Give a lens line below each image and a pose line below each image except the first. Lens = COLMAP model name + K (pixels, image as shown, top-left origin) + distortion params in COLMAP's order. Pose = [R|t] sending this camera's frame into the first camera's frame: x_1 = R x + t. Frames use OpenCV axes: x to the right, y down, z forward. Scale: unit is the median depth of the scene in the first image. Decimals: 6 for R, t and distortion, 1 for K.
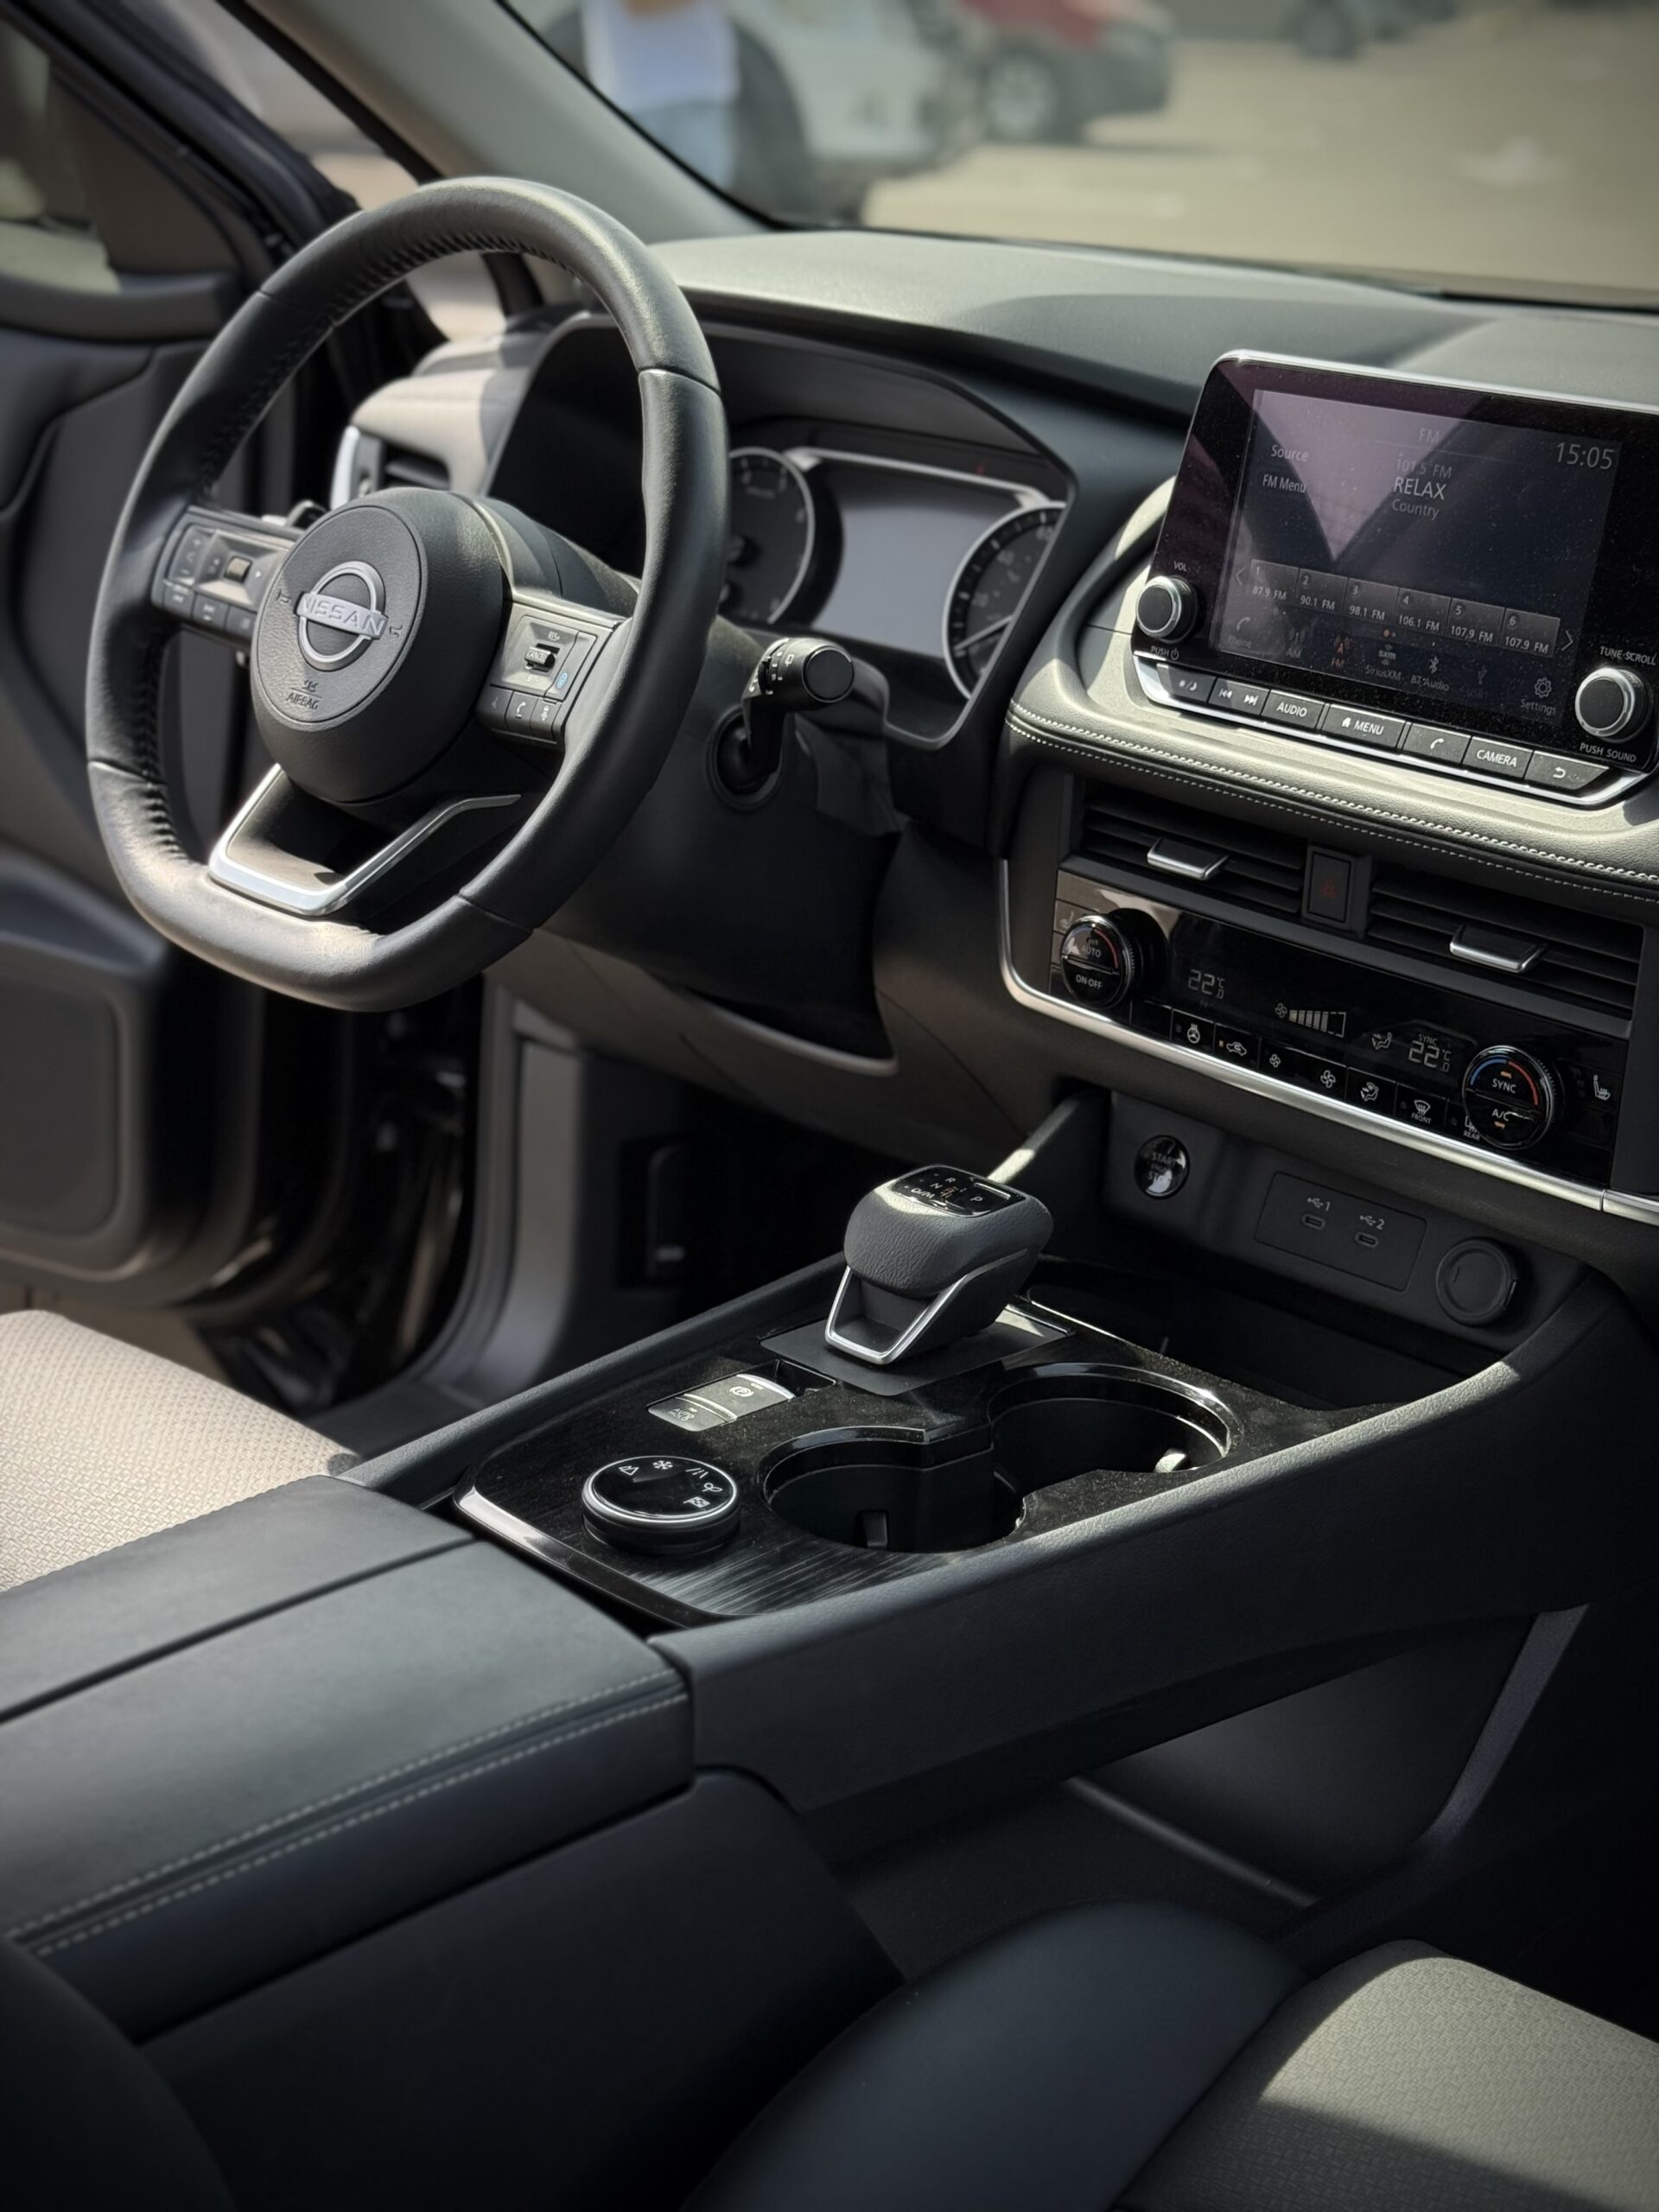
lens RADIAL K [[3182.3, 0, 829.5], [0, 3182.3, 1106.0], [0, 0, 1]] dist [0.108570, -0.104342]
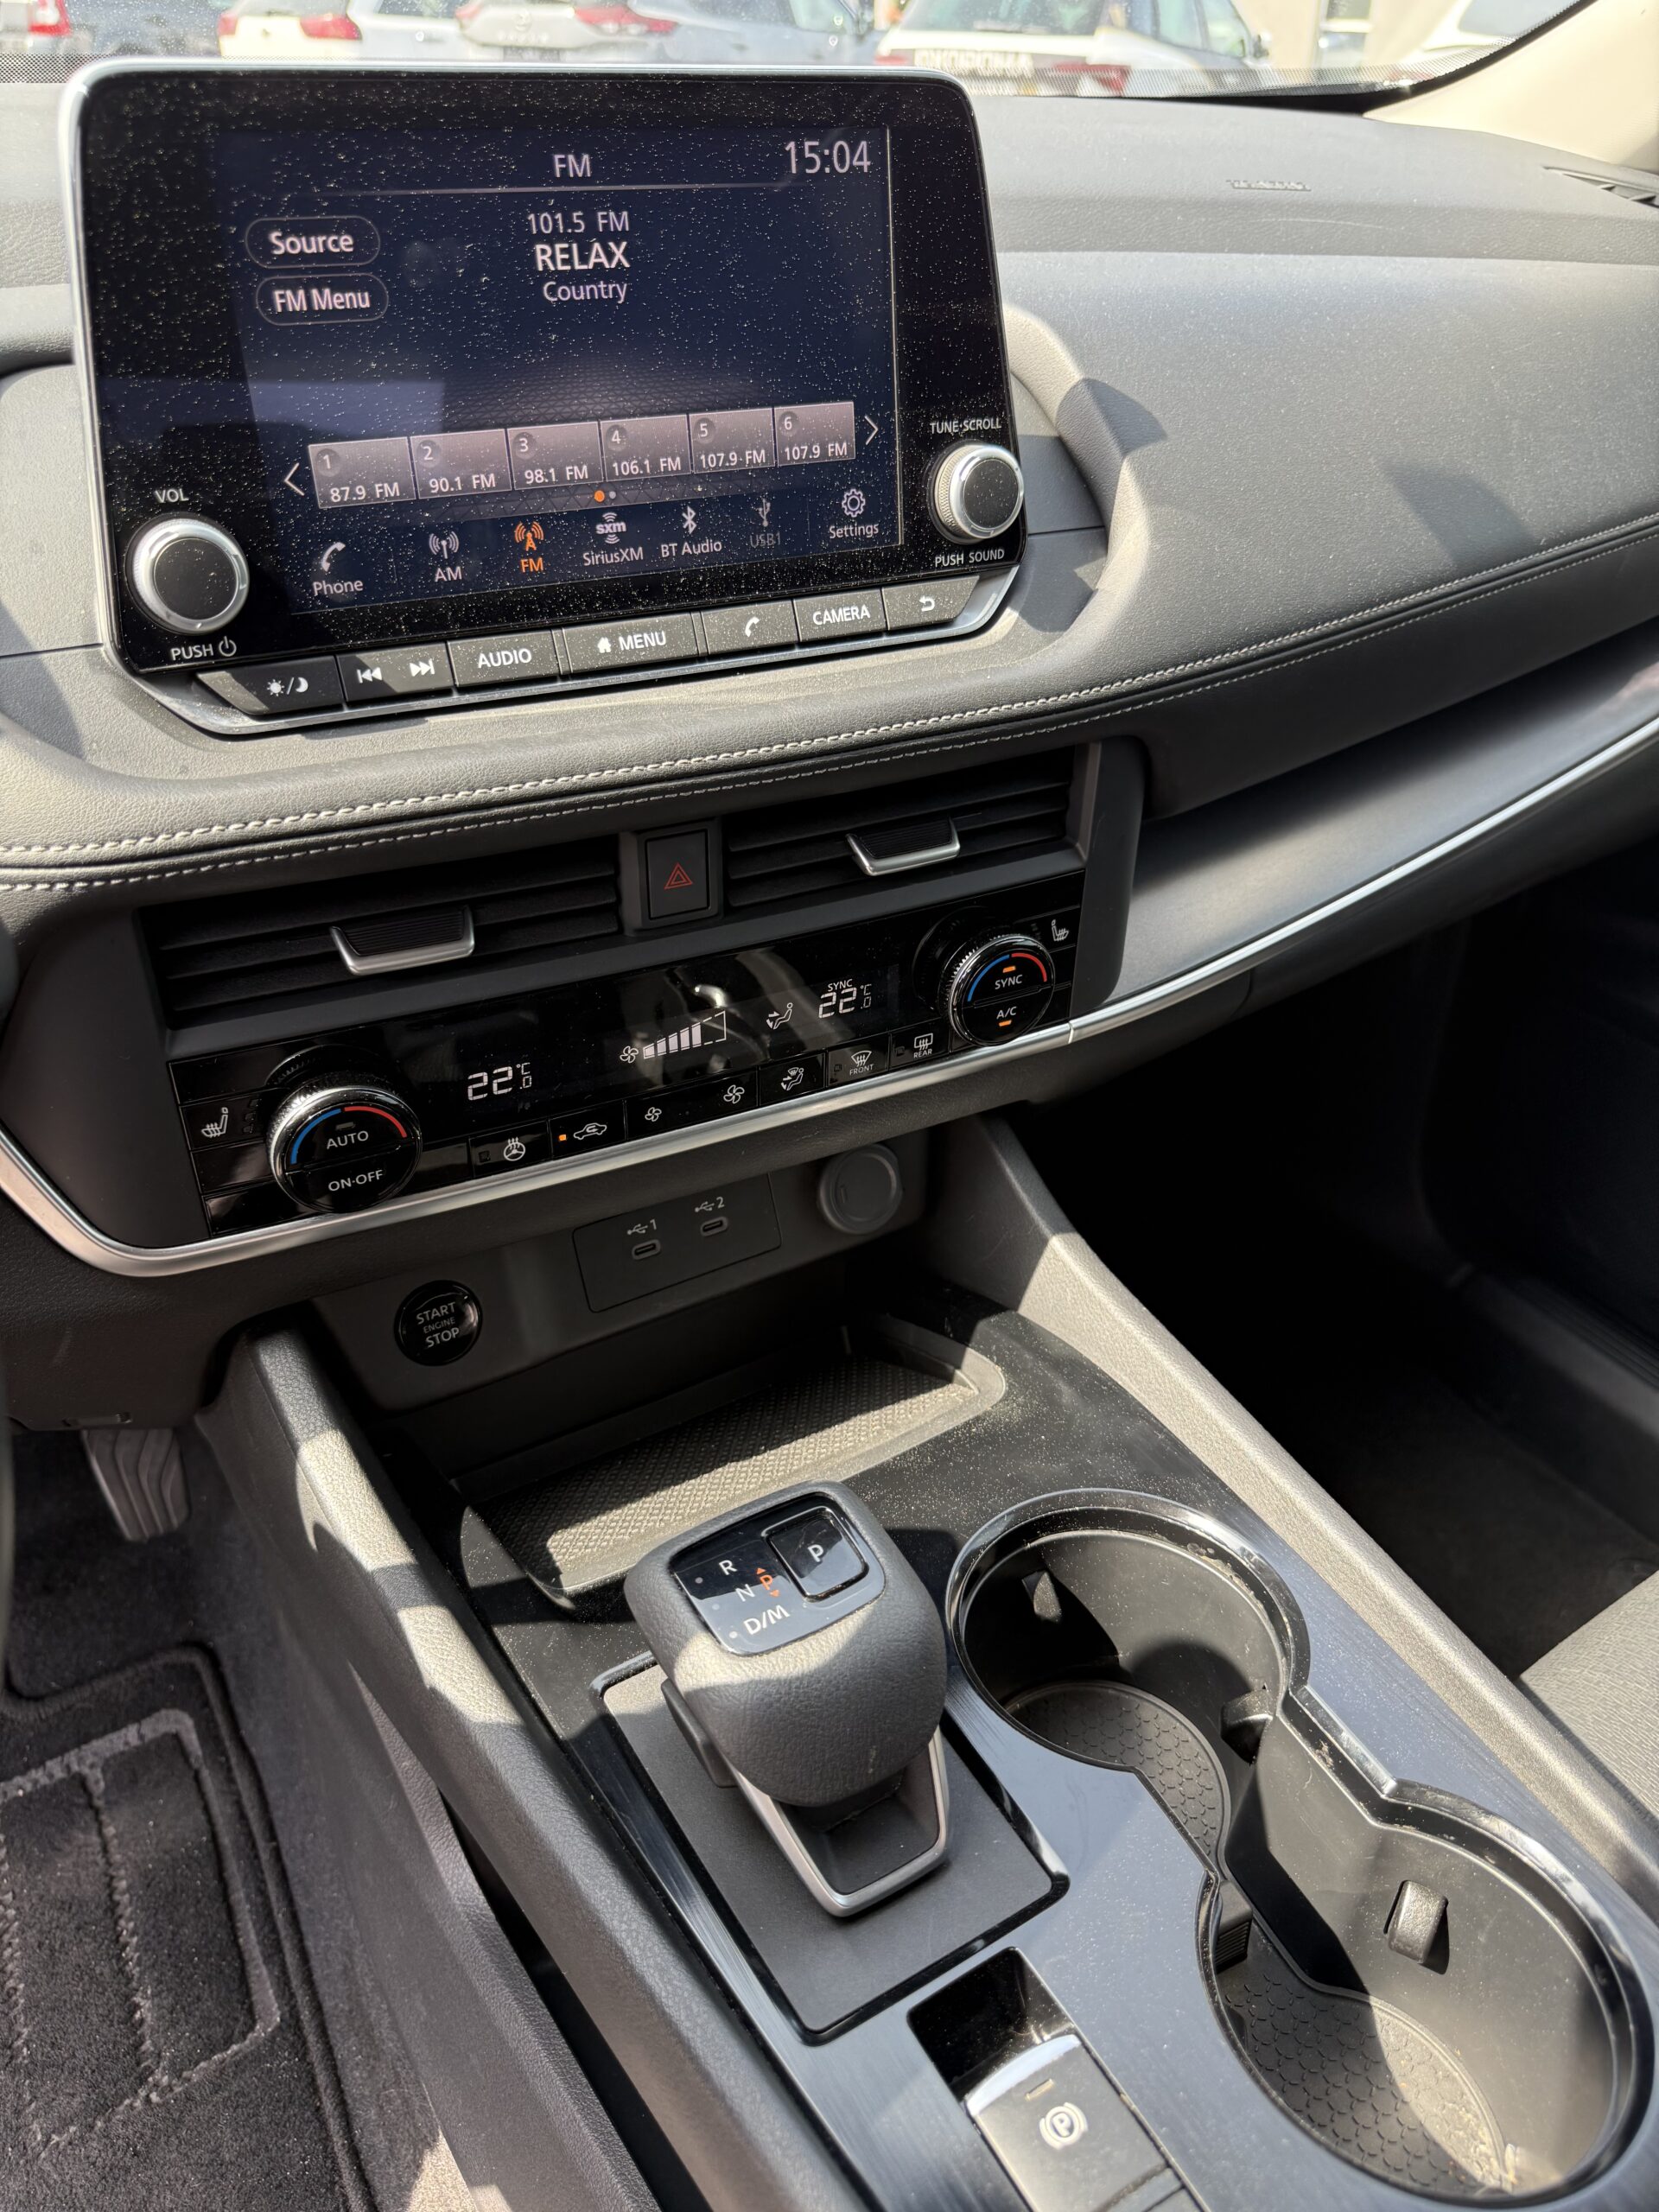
lens RADIAL K [[1567.3, 0, 829.5], [0, 1567.3, 1106.0], [0, 0, 1]] dist [0.005750, -0.078942]
pose [[0.297181, -0.560764, 0.772805, -0.136940], [0.320682, 0.820976, 0.472400, -0.183754], [-0.899359, 0.107436, 0.423805, 0.838506]]
